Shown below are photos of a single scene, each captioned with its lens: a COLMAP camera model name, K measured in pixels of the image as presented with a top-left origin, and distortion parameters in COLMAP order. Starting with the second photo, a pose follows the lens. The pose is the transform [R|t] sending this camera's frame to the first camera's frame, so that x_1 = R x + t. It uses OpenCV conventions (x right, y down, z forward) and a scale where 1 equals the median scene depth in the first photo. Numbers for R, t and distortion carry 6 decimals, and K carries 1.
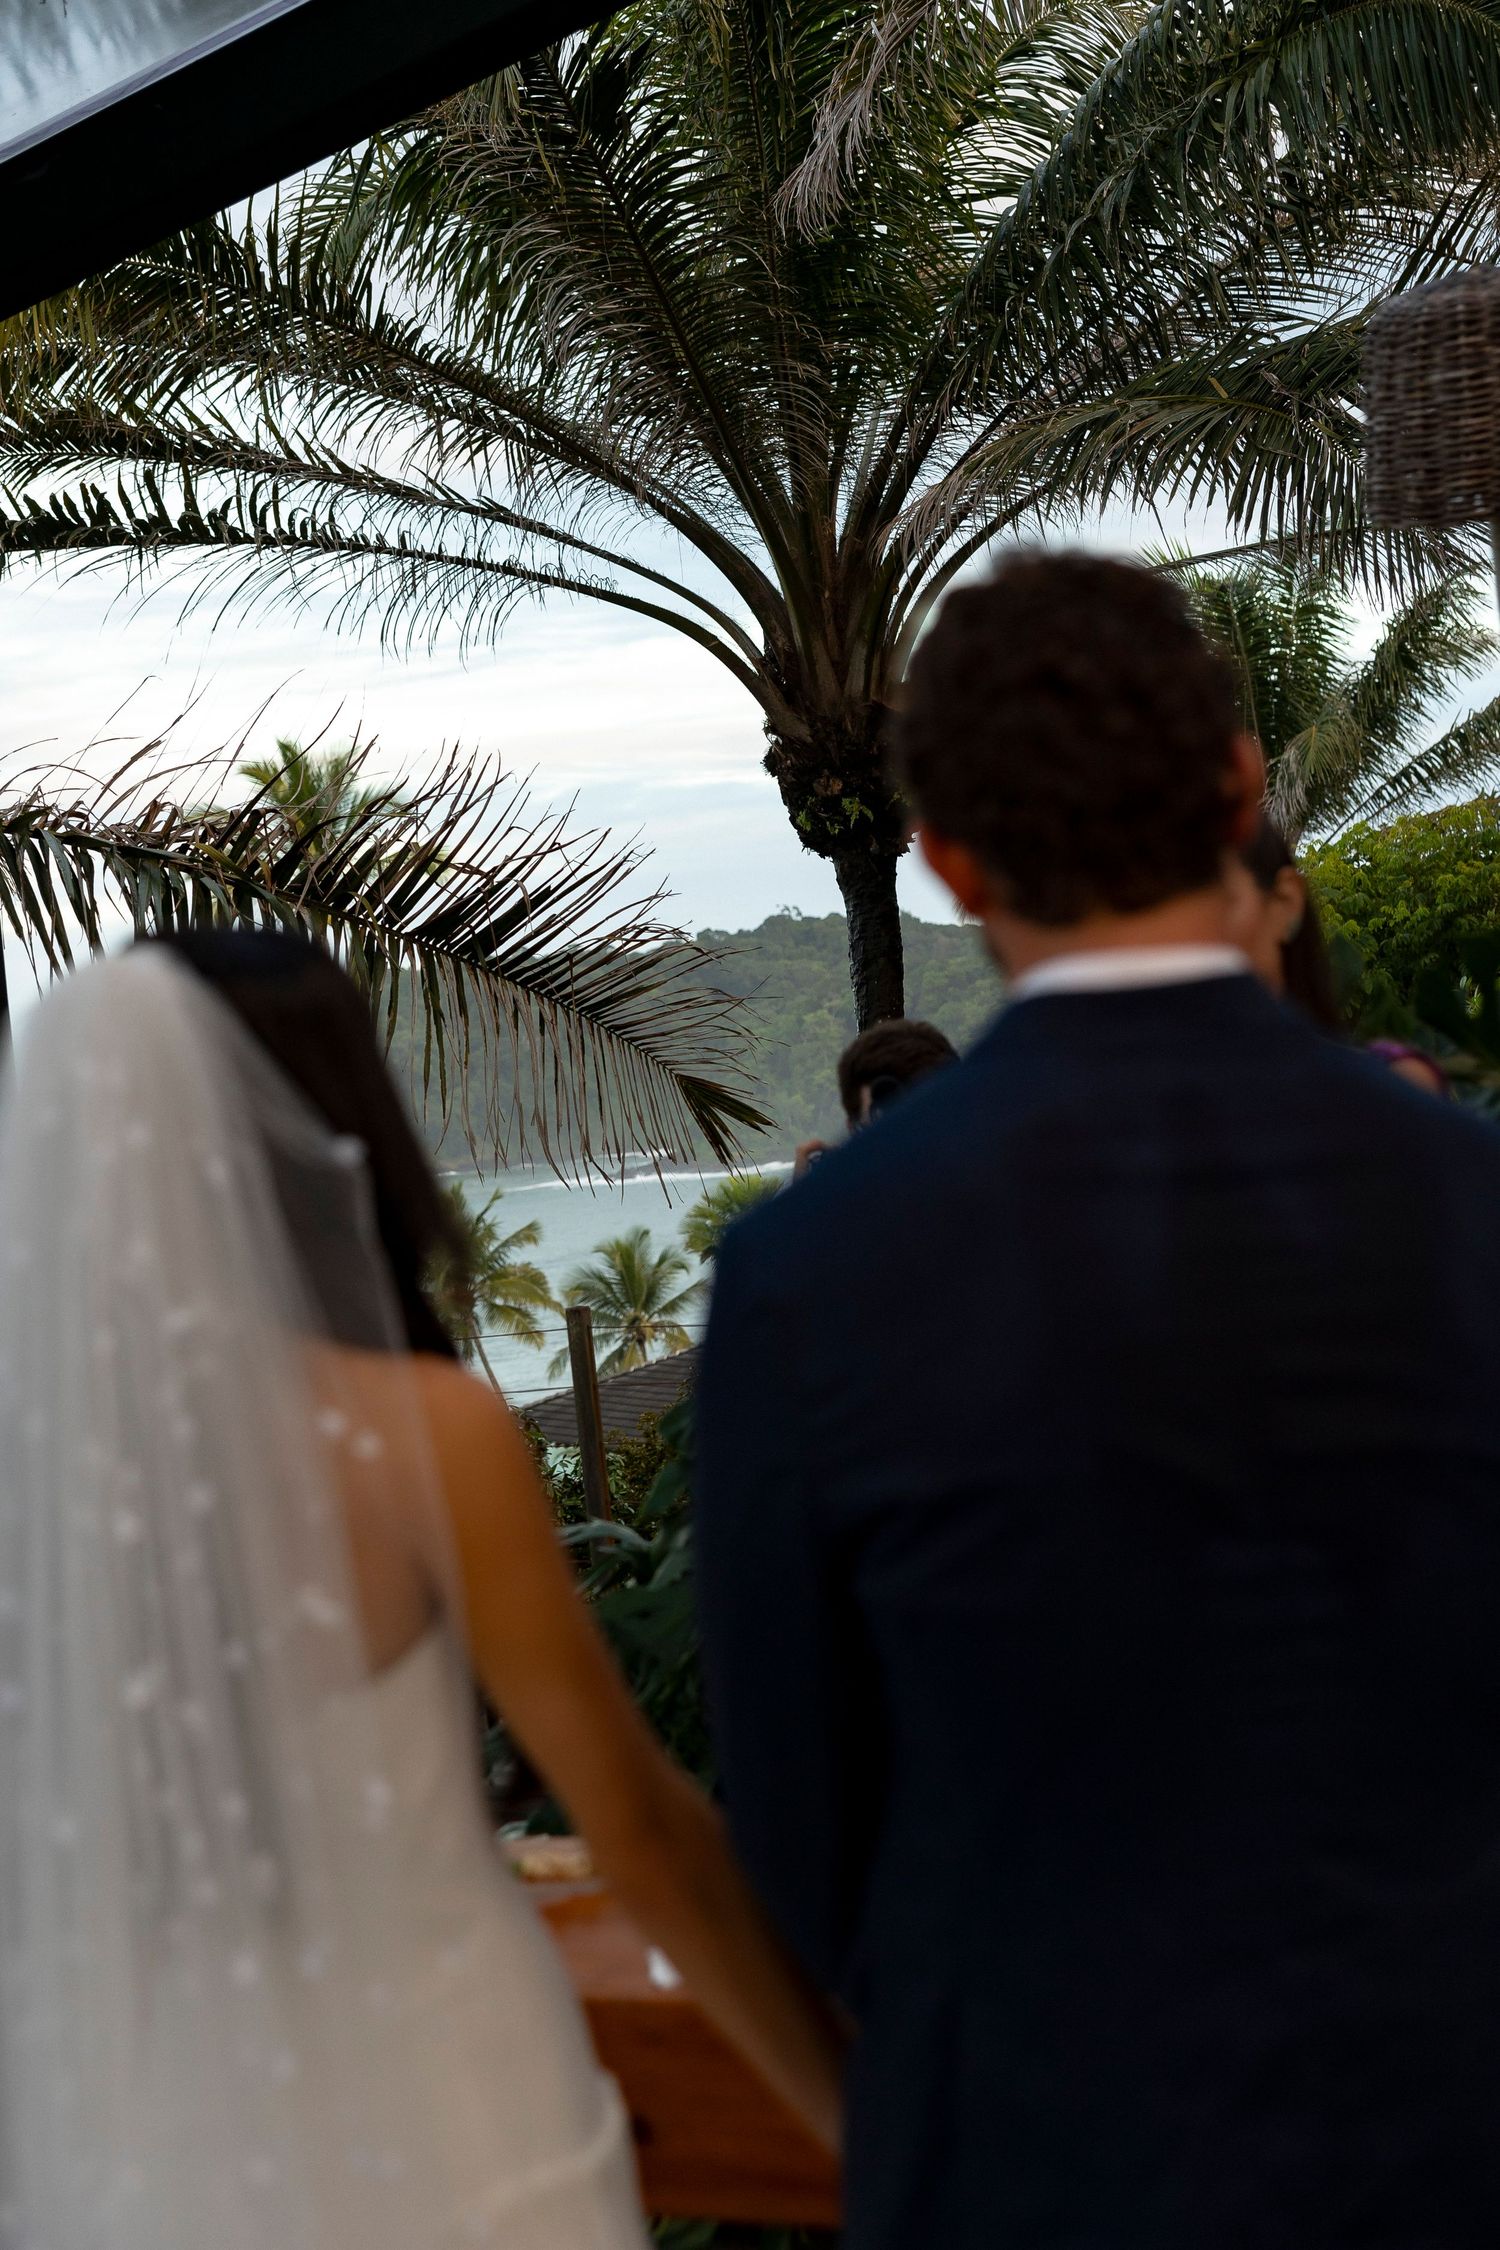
lens RADIAL K [[3479.7, 0, 750.0], [0, 3479.7, 1125.0], [0, 0, 1]] dist [0.003595, 0.057088]
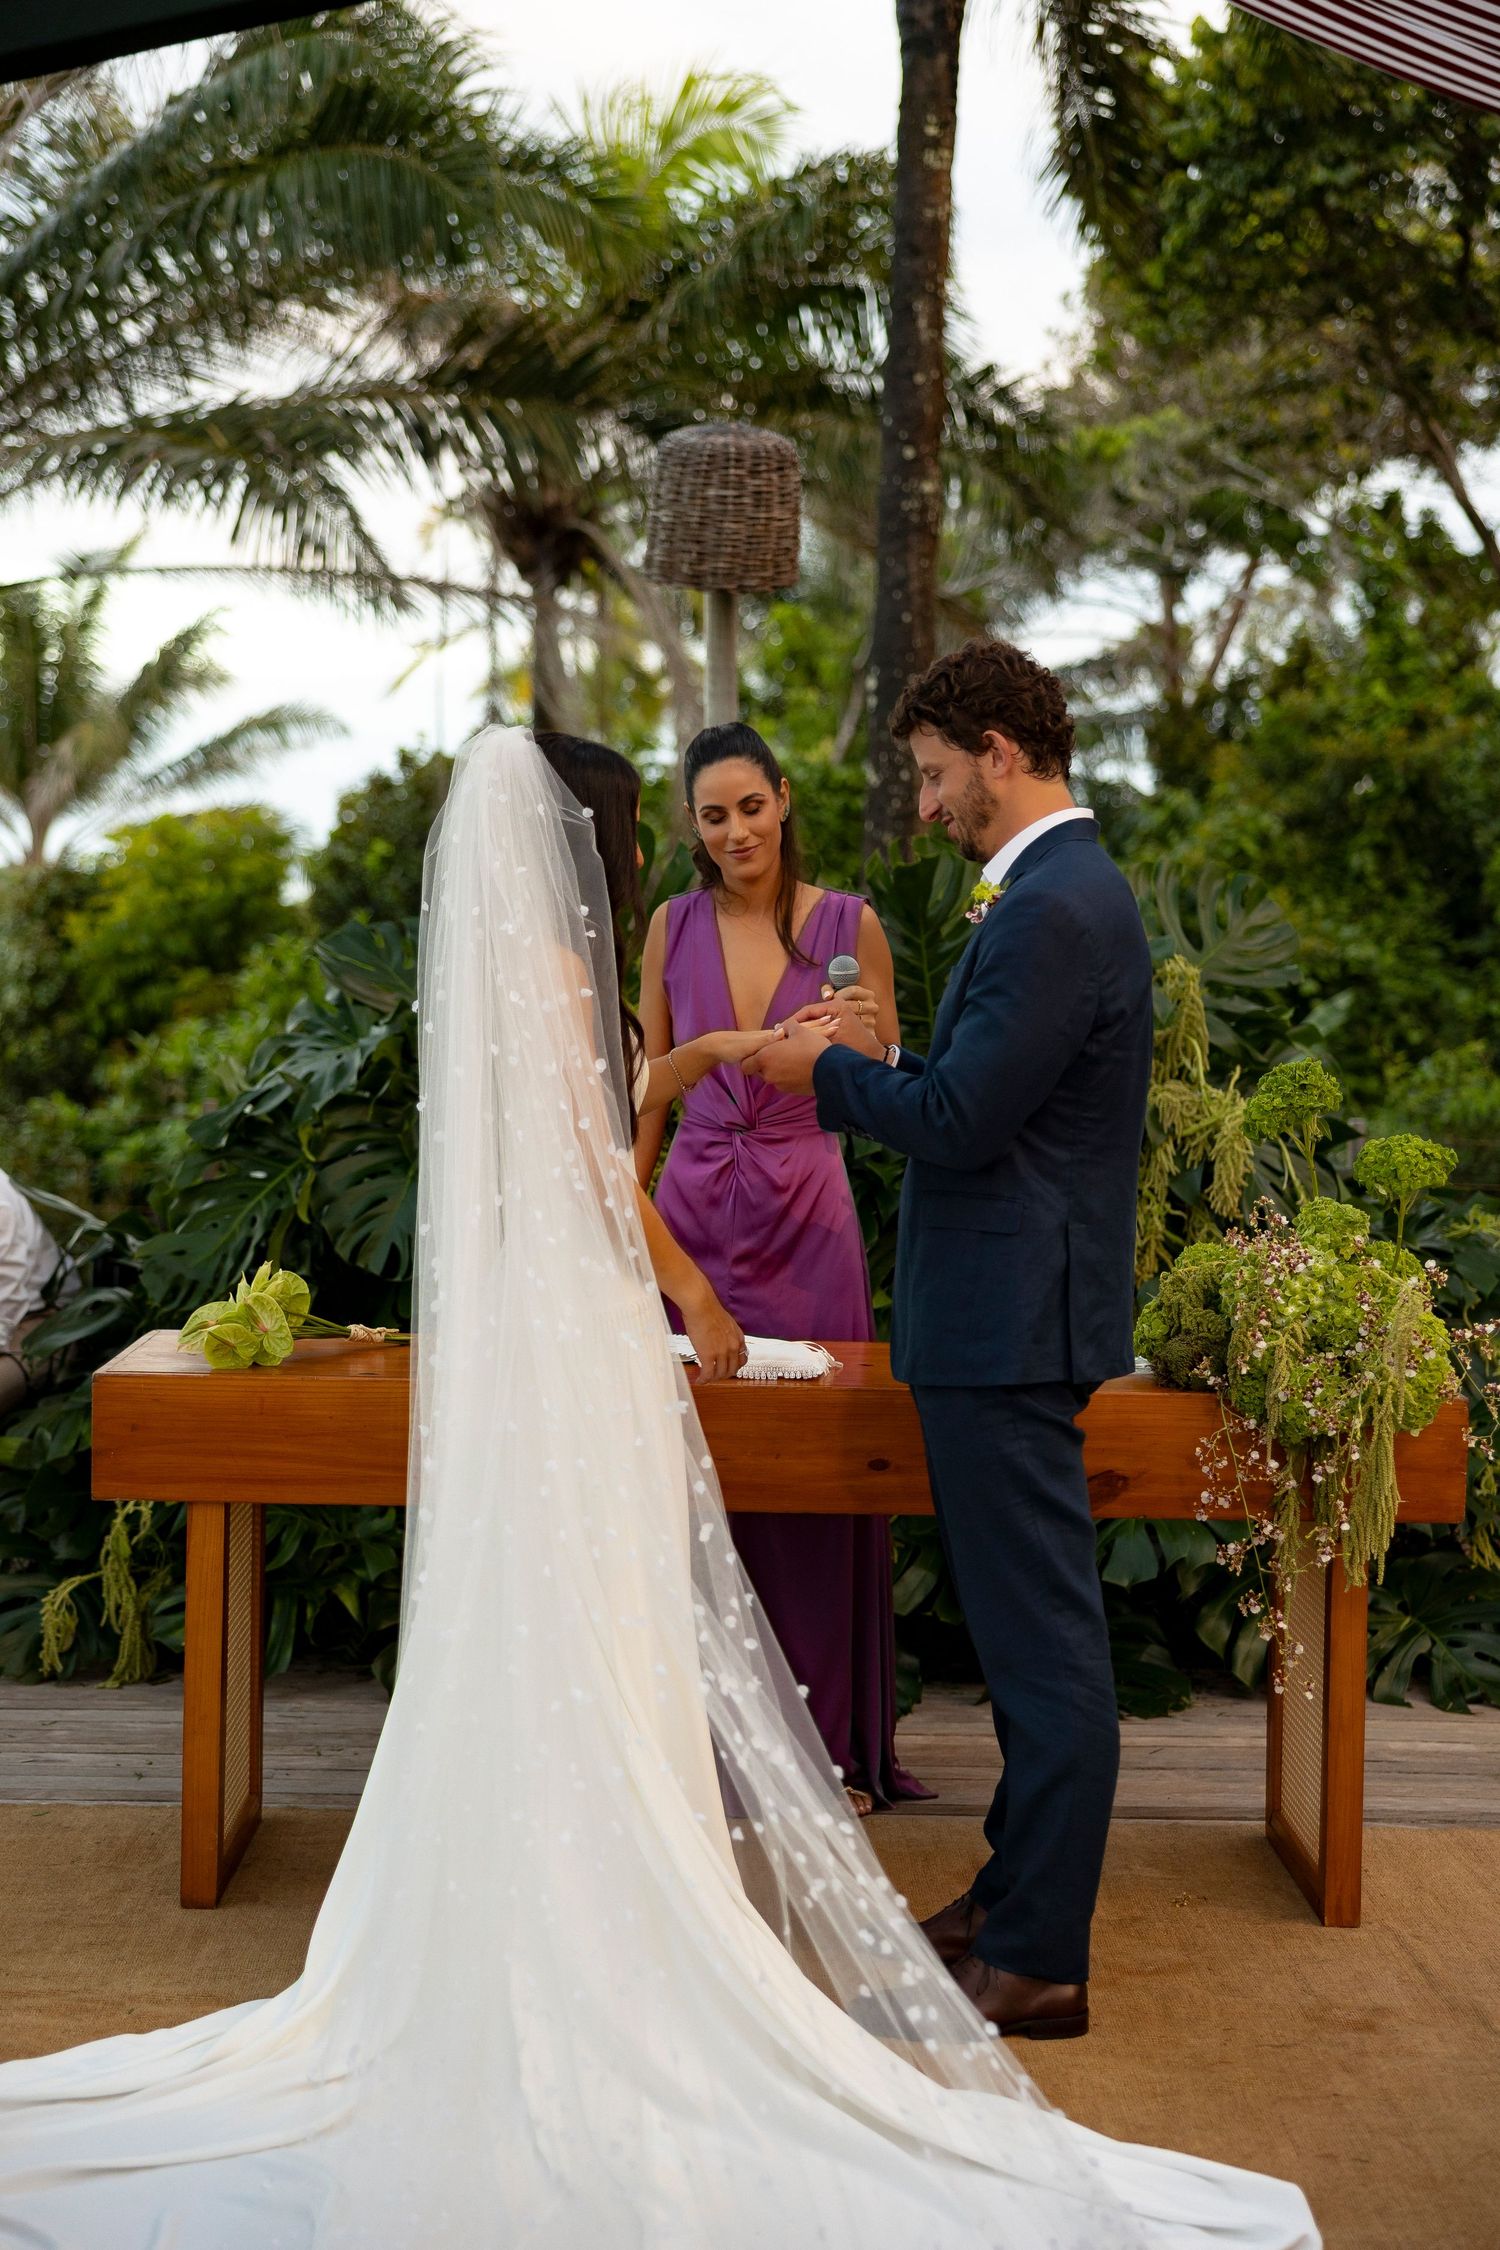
lens RADIAL K [[3138.8, 0, 750.0], [0, 3138.8, 1125.0], [0, 0, 1]] dist [0.003266, 0.134310]
pose [[0.913086, 0.084795, 0.398854, -0.093449], [-0.087443, 0.996102, -0.011588, 0.022342], [-0.398282, -0.024296, 0.916941, -0.080478]]
